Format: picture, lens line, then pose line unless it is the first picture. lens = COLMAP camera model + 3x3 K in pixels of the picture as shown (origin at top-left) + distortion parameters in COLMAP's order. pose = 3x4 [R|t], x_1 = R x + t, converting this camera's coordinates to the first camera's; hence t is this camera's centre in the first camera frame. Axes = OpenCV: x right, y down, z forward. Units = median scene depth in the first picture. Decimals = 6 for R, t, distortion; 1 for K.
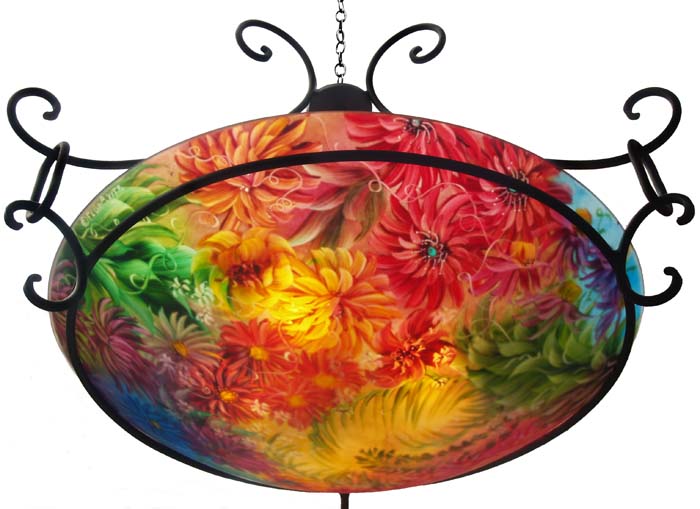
lens RADIAL K [[1197.7, 0, 350.0], [0, 1197.7, 254.5], [0, 0, 1]] dist [-0.088934, -0.002001]
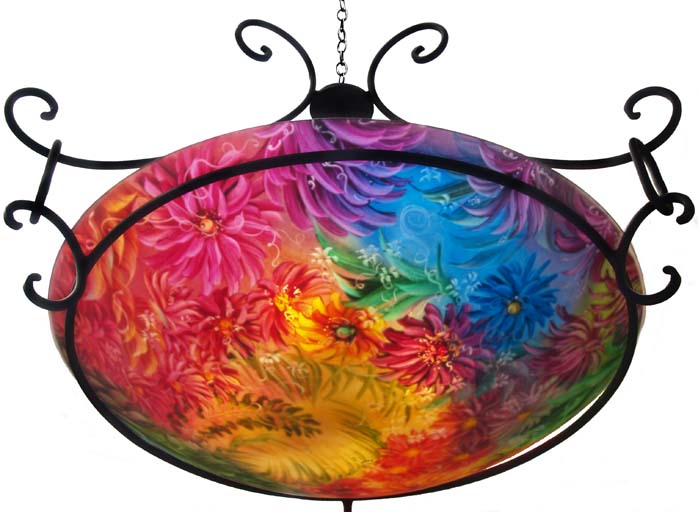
lens RADIAL K [[1282.3, 0, 349.0], [0, 1282.3, 256.0], [0, 0, 1]] dist [-0.055153, -0.012834]
pose [[-0.905041, 0.273742, 0.325525, -0.429728], [-0.280327, 0.191683, -0.940571, 1.223546], [-0.319871, -0.942509, -0.096744, 1.353218]]
